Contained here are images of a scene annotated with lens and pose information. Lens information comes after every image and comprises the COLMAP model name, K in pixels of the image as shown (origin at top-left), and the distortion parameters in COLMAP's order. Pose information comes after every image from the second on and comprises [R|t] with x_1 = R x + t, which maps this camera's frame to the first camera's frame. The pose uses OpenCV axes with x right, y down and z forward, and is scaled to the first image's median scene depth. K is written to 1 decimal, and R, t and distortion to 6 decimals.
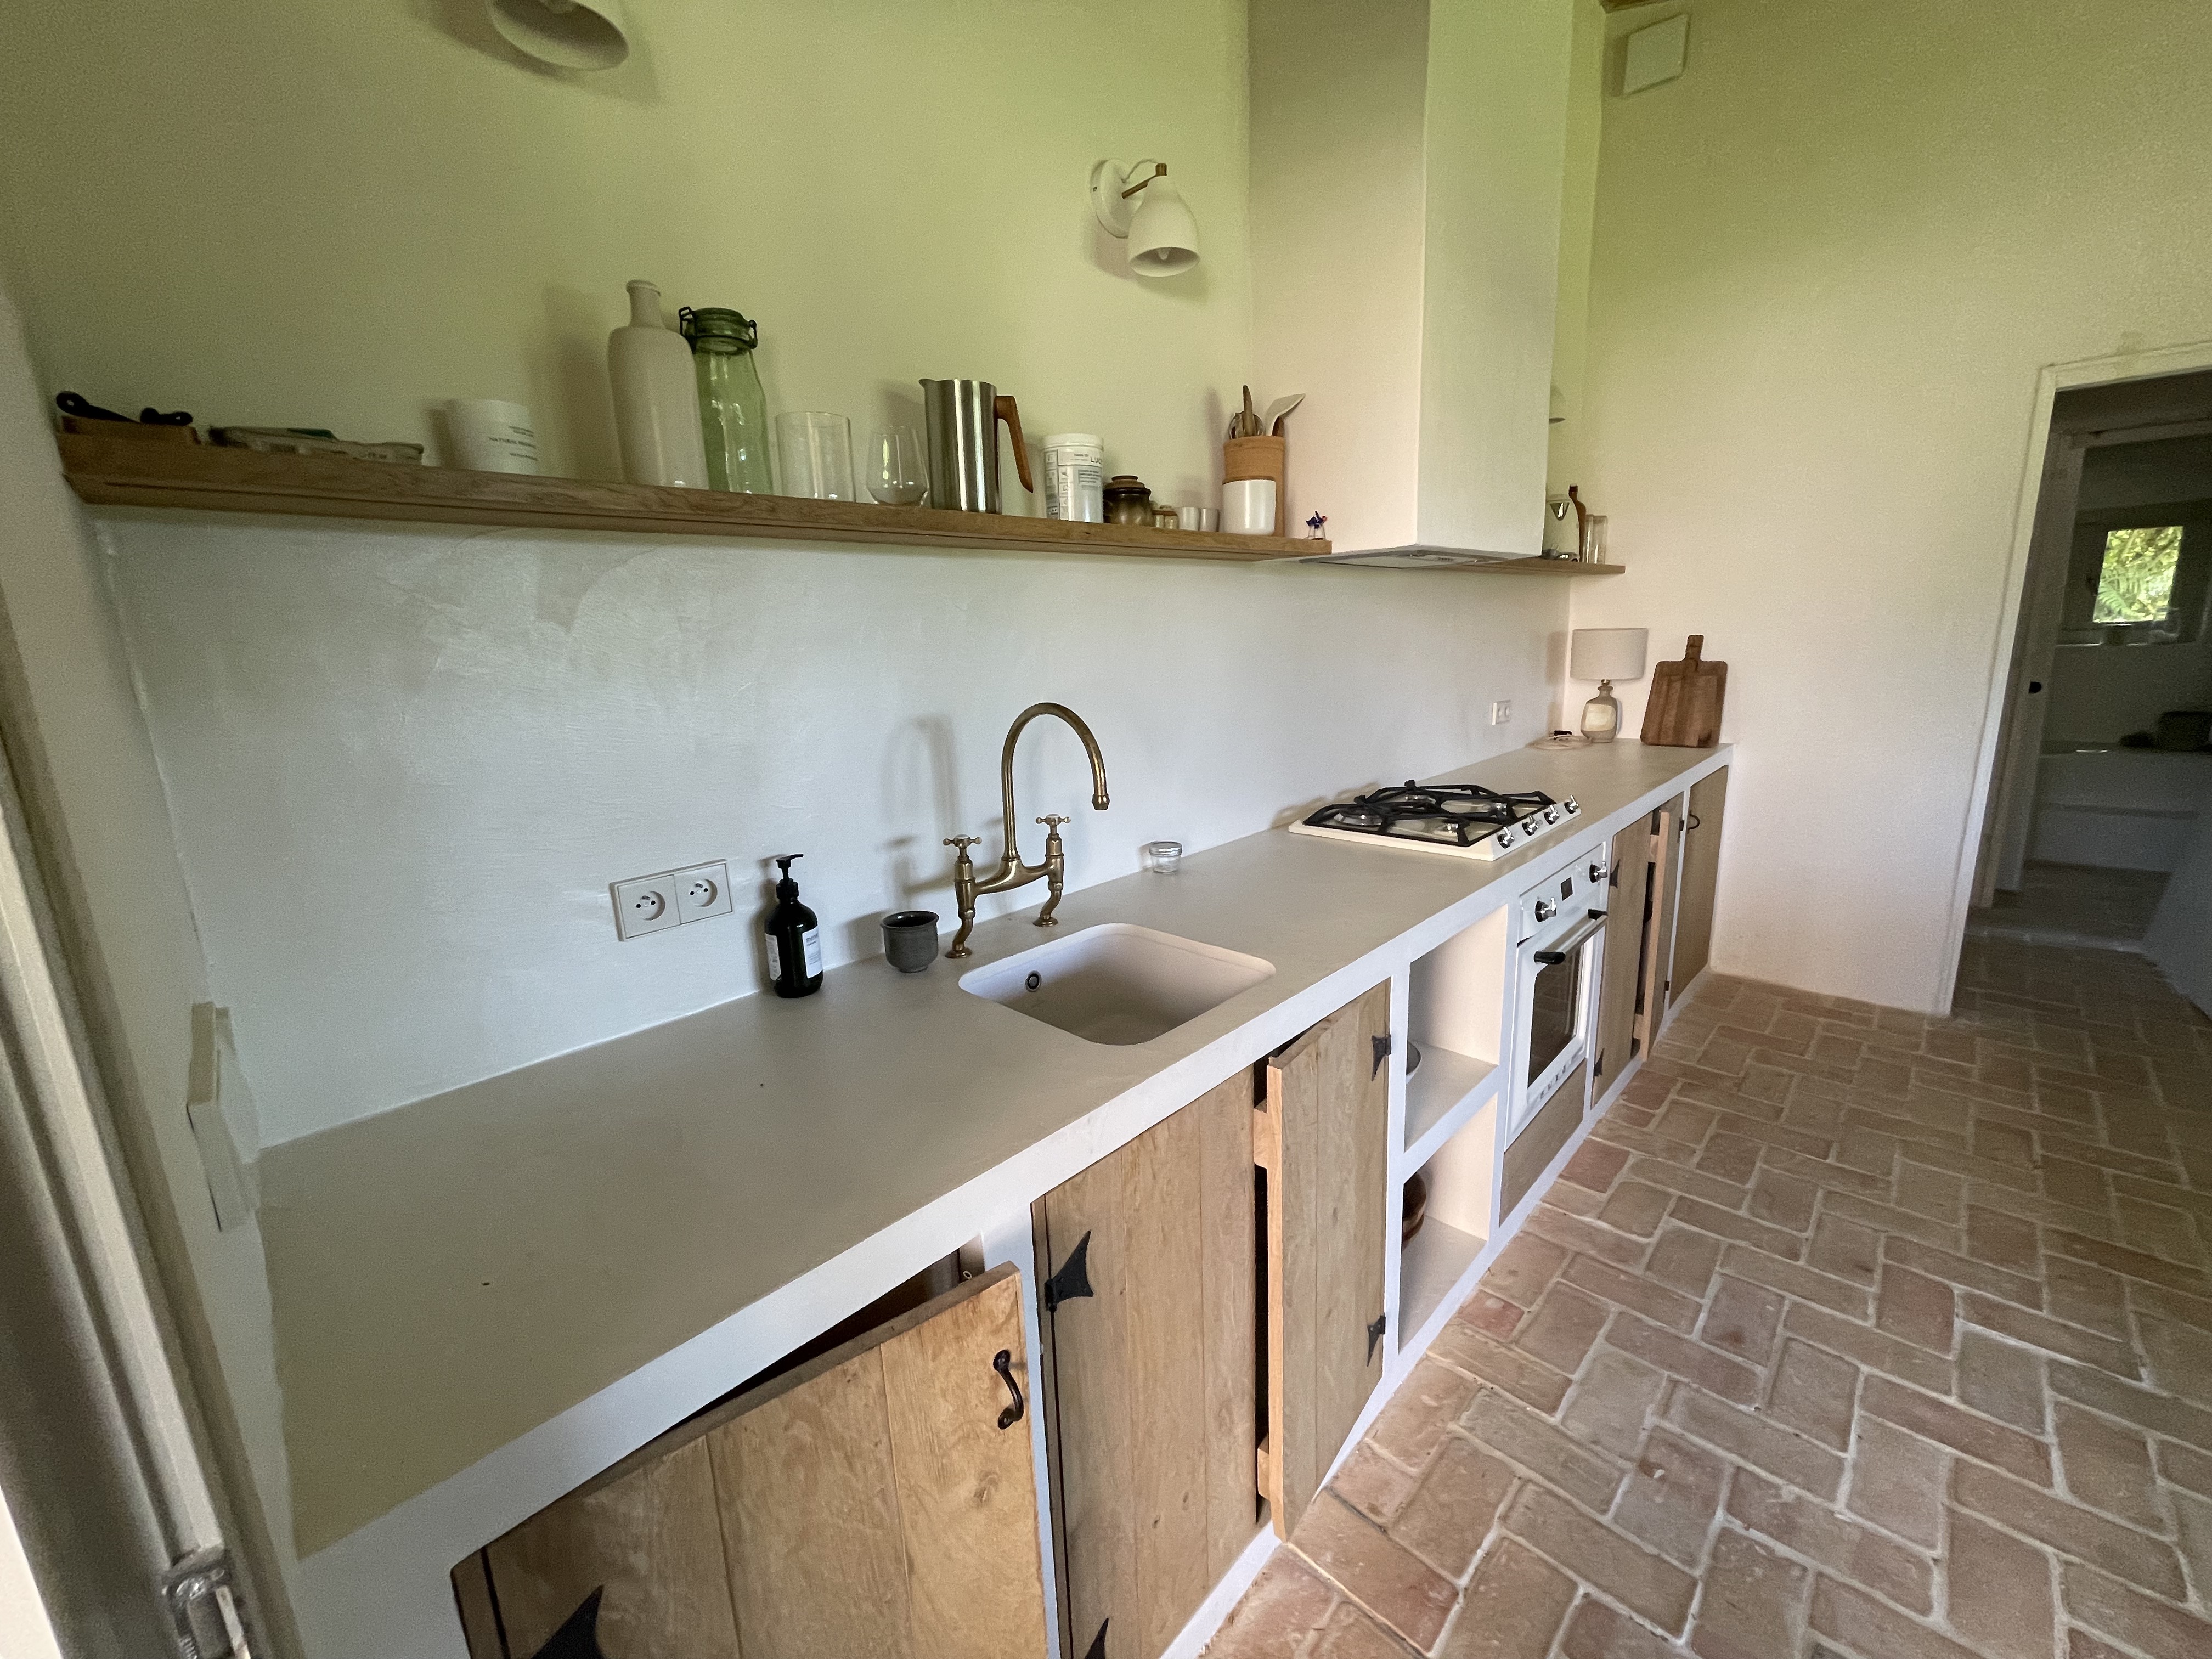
lens RADIAL K [[886.9, 0, 1105.3], [0, 886.9, 819.1], [0, 0, 1]] dist [0.001573, -0.001624]
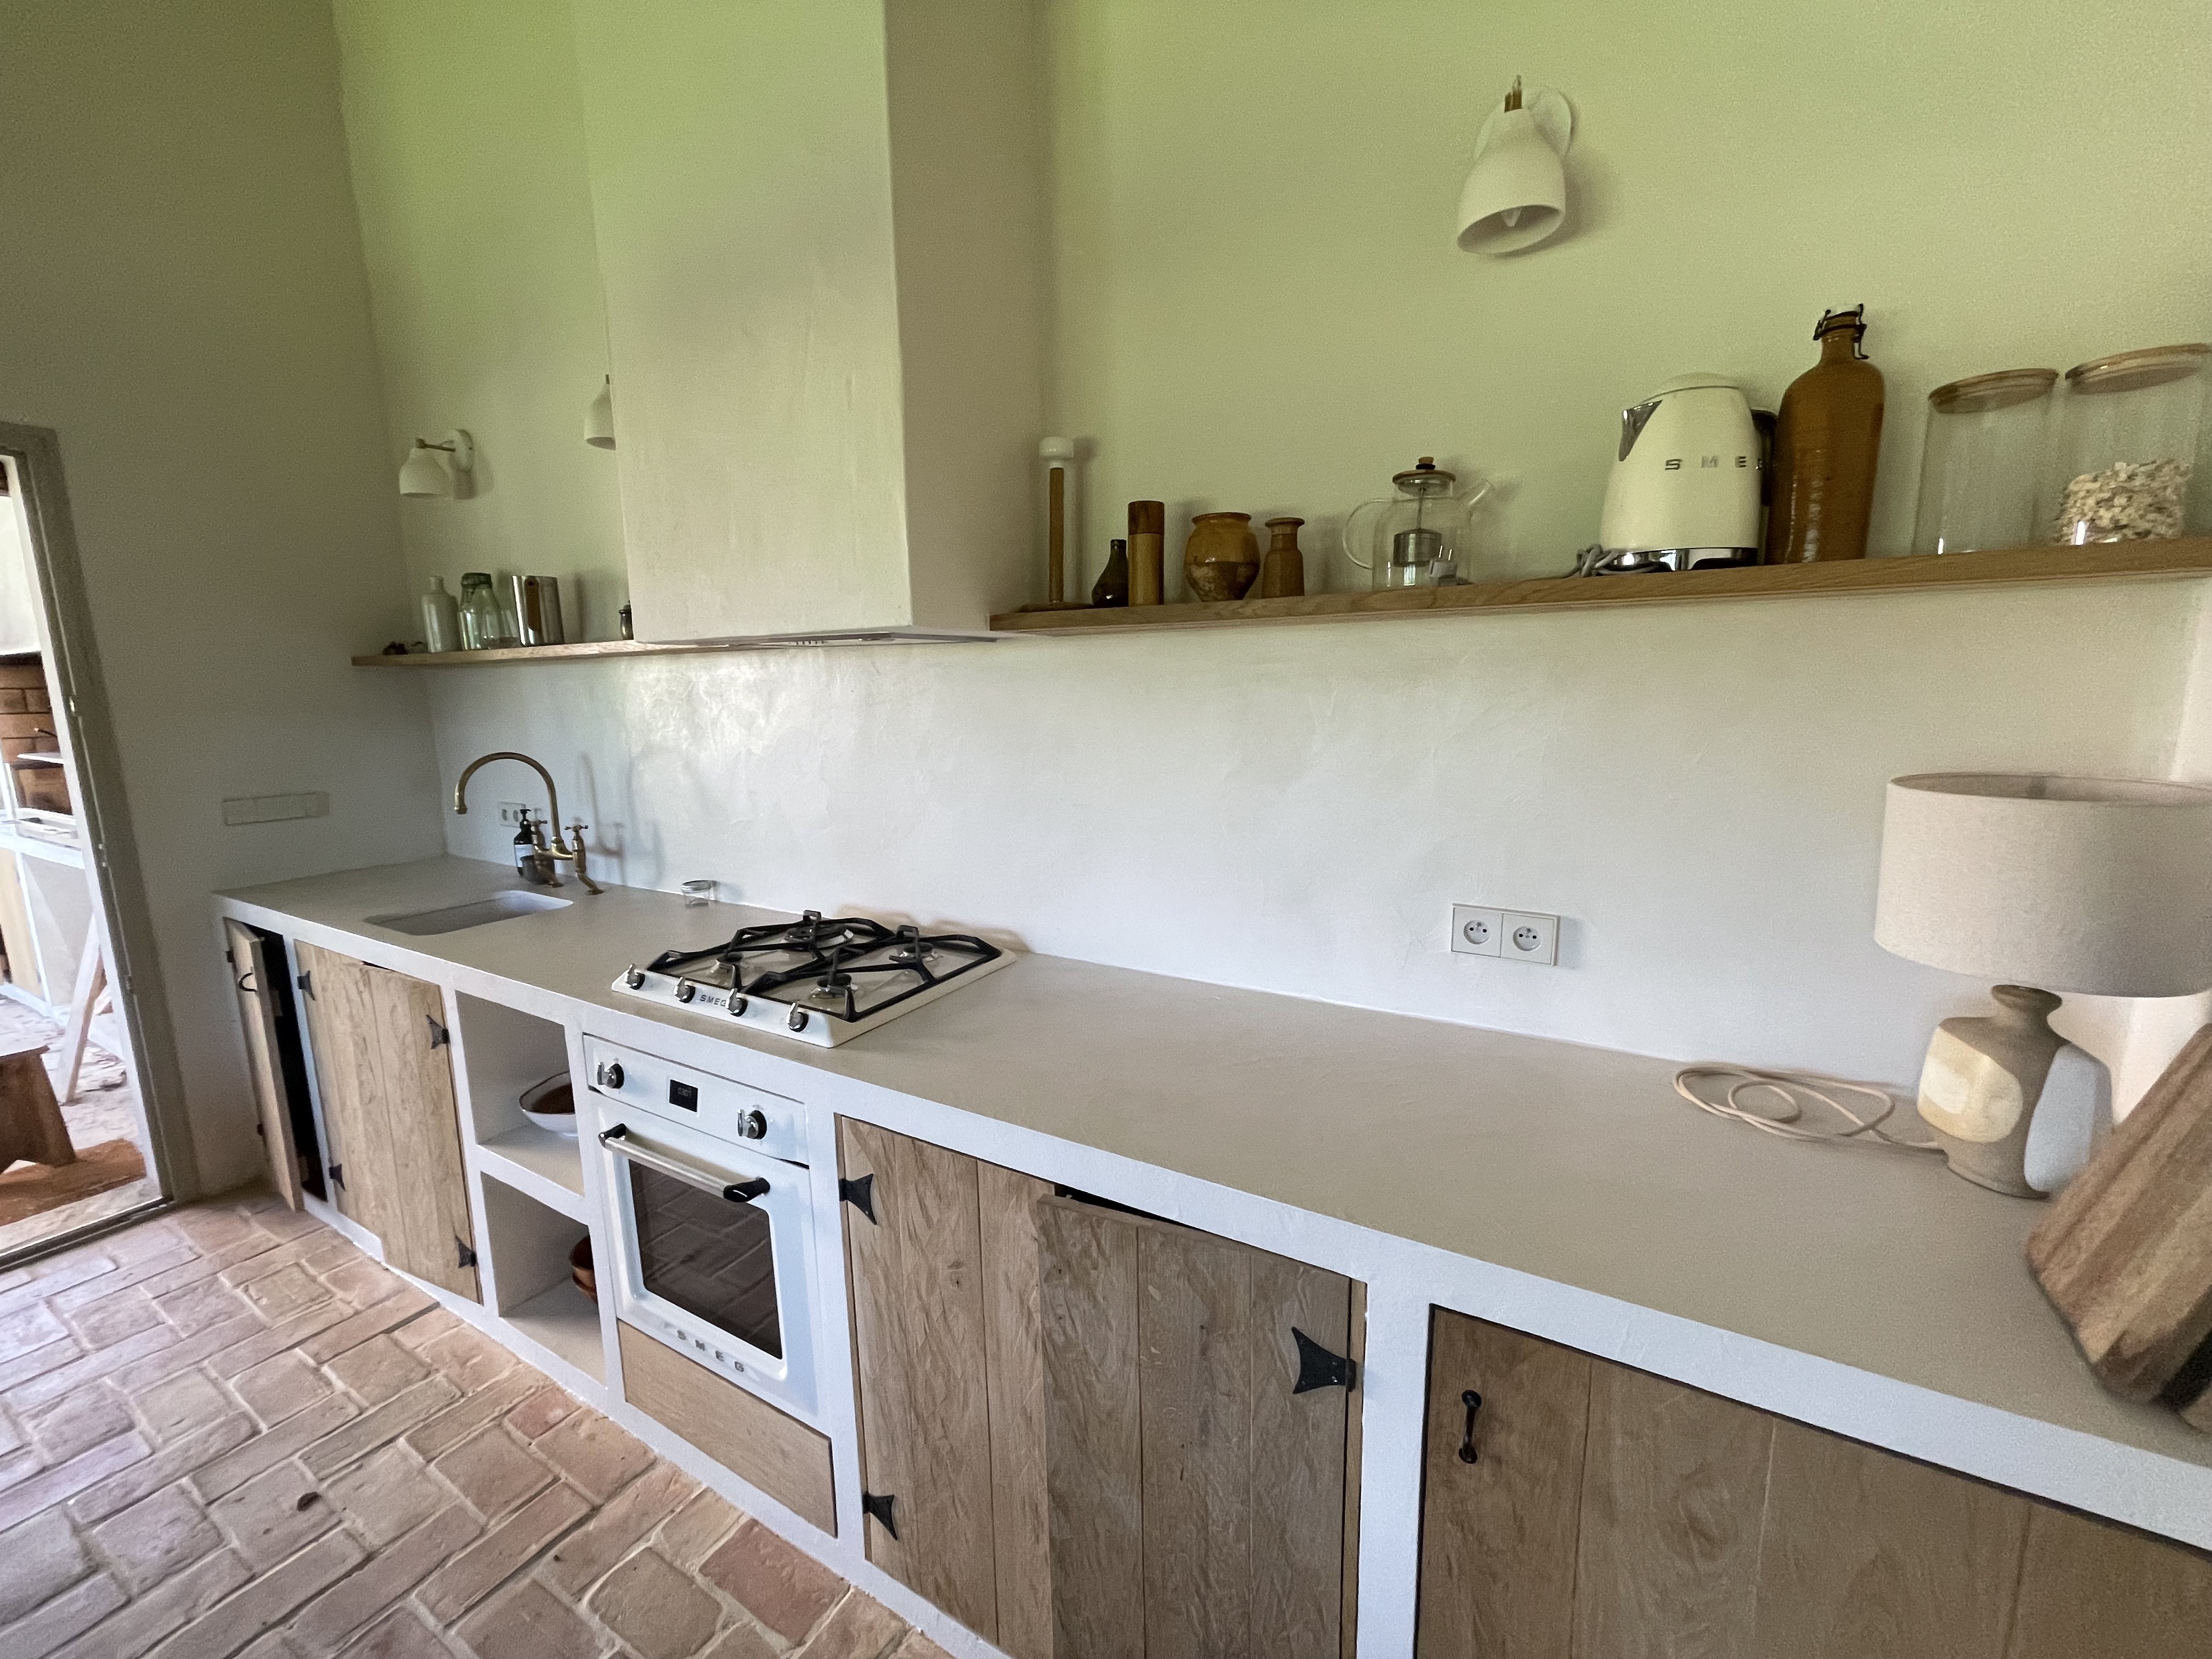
lens RADIAL K [[886.9, 0, 1110.1], [0, 886.9, 835.2], [0, 0, 1]] dist [0.001573, -0.001624]
pose [[0.241172, 0.193873, -0.950920, 1.373024], [-0.199525, 0.968816, 0.146918, -0.334818], [0.949750, 0.154300, 0.272334, 1.200776]]
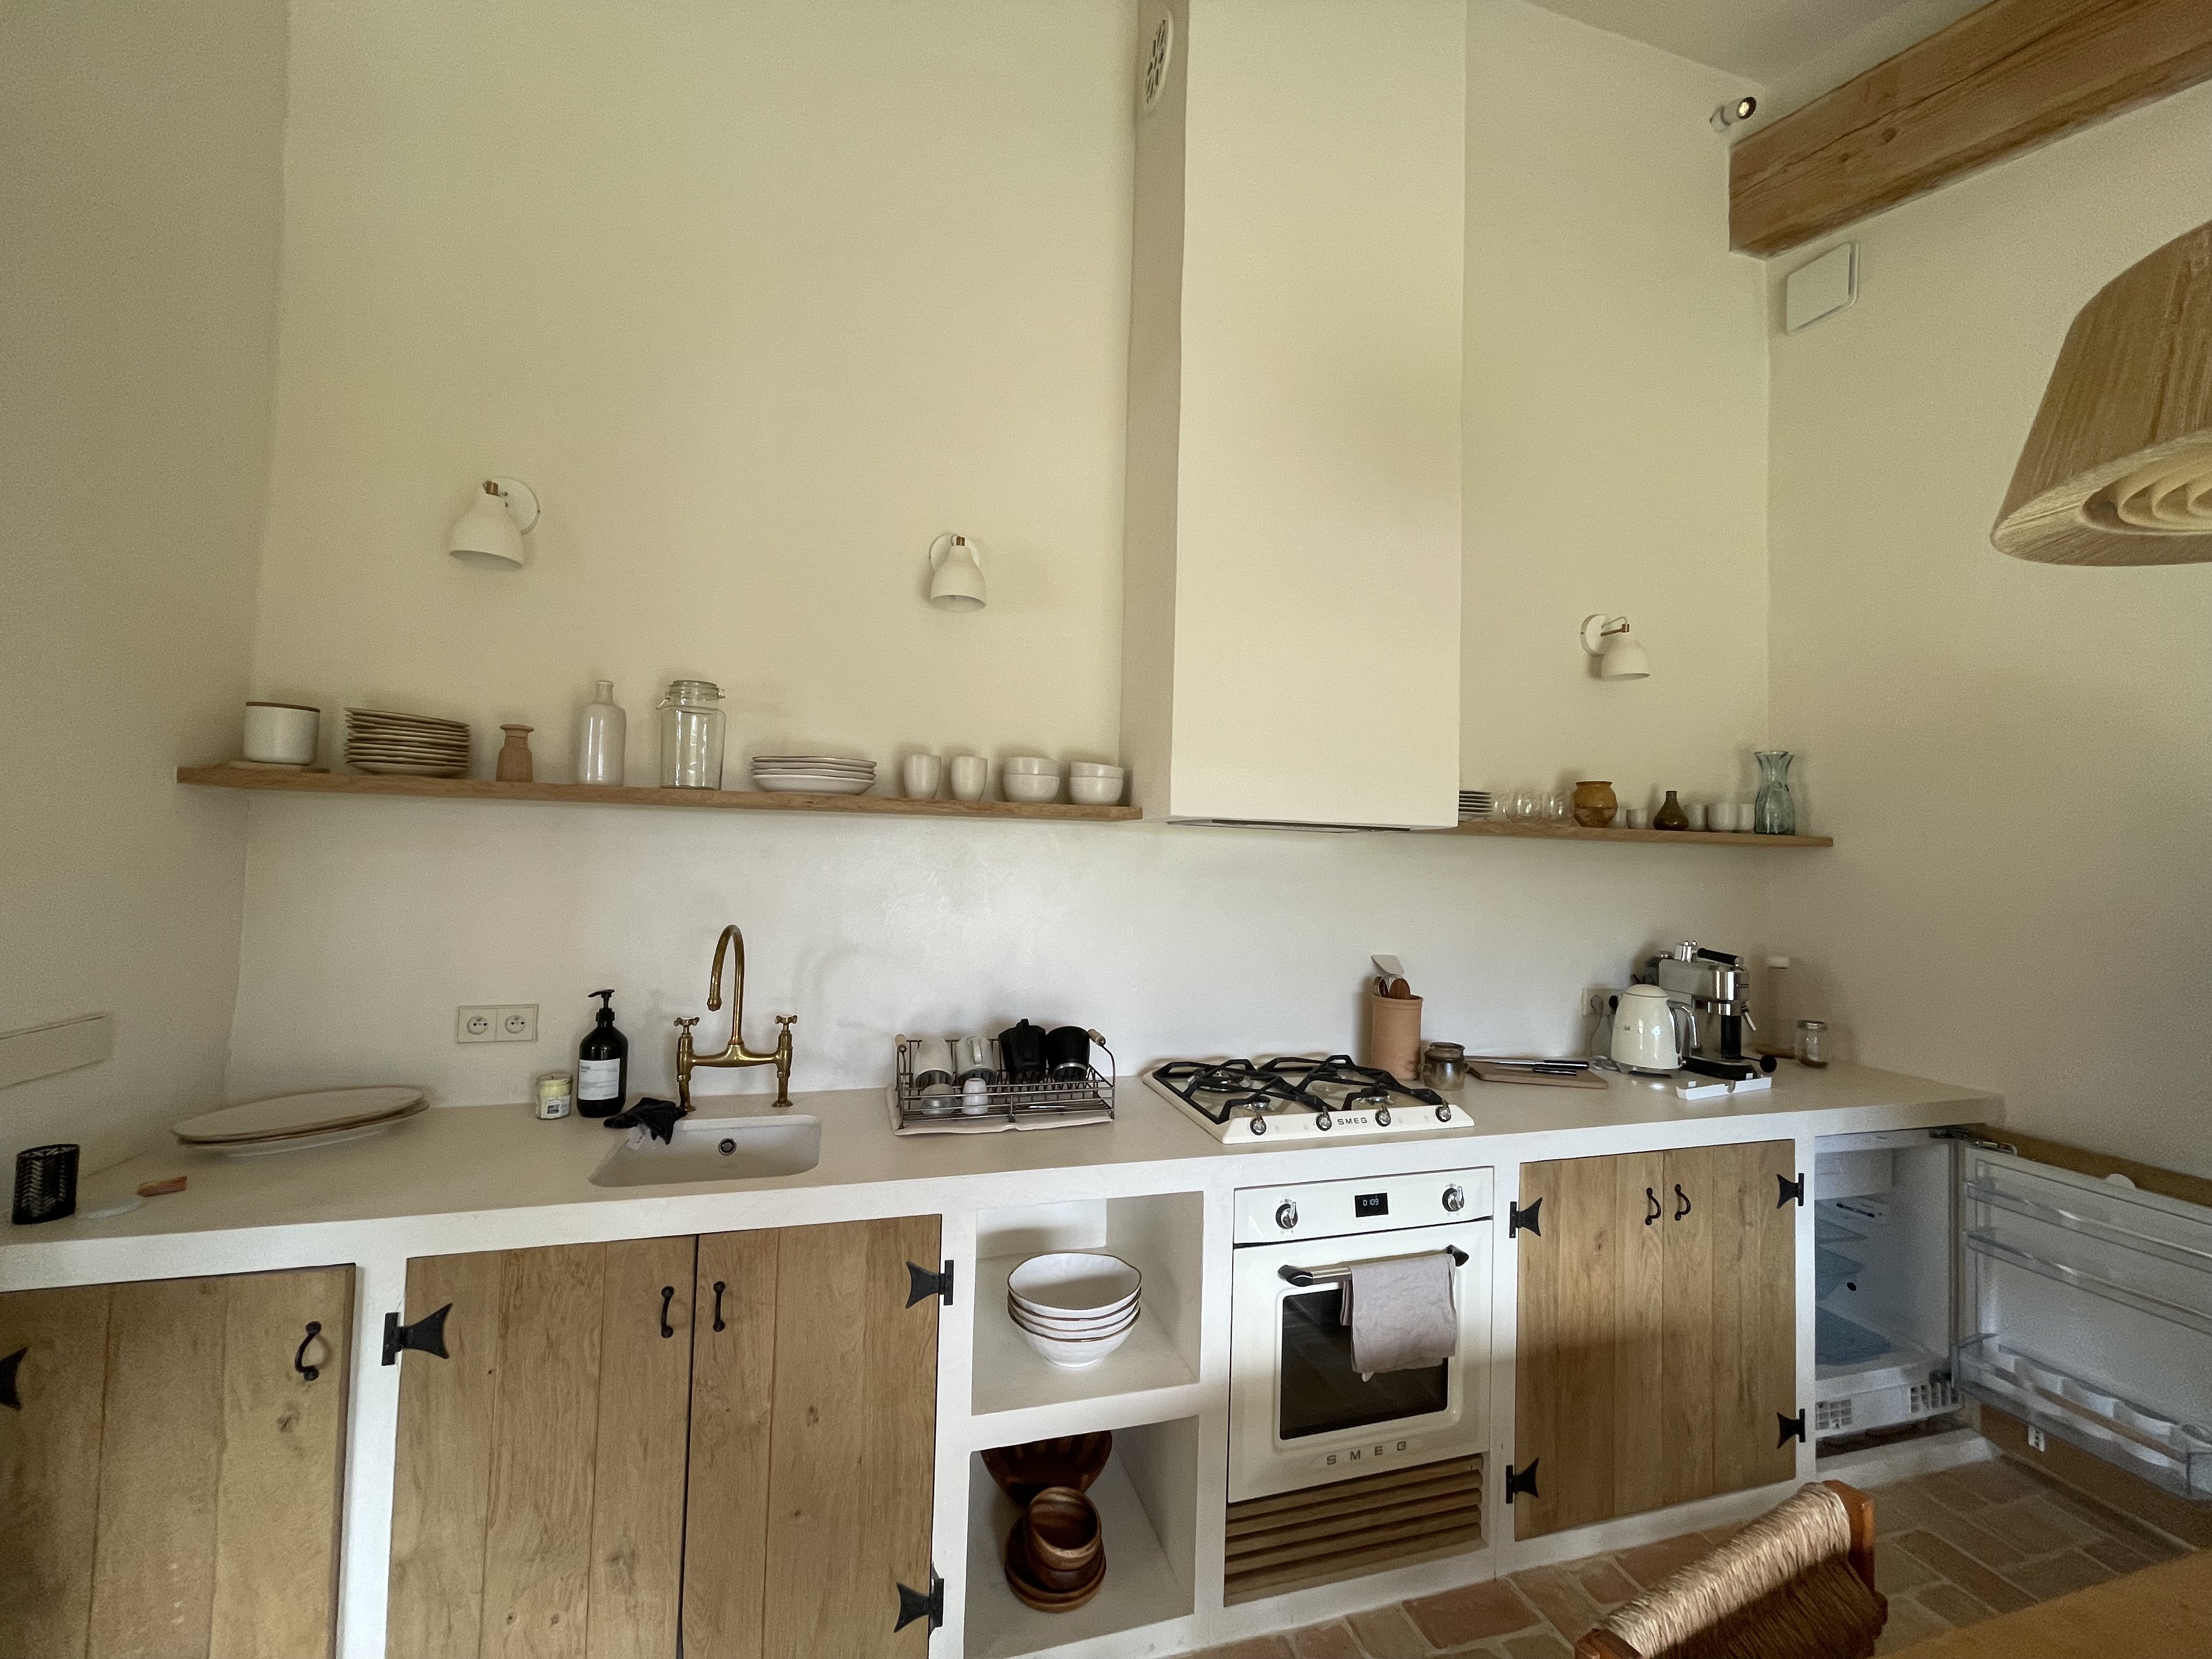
lens RADIAL K [[886.9, 0, 1111.9], [0, 886.9, 824.3], [0, 0, 1]] dist [0.001573, -0.001624]
pose [[0.871080, 0.045519, -0.489027, 0.769148], [-0.160119, 0.967615, -0.195147, -0.077059], [0.464307, 0.248291, 0.850159, 0.062384]]
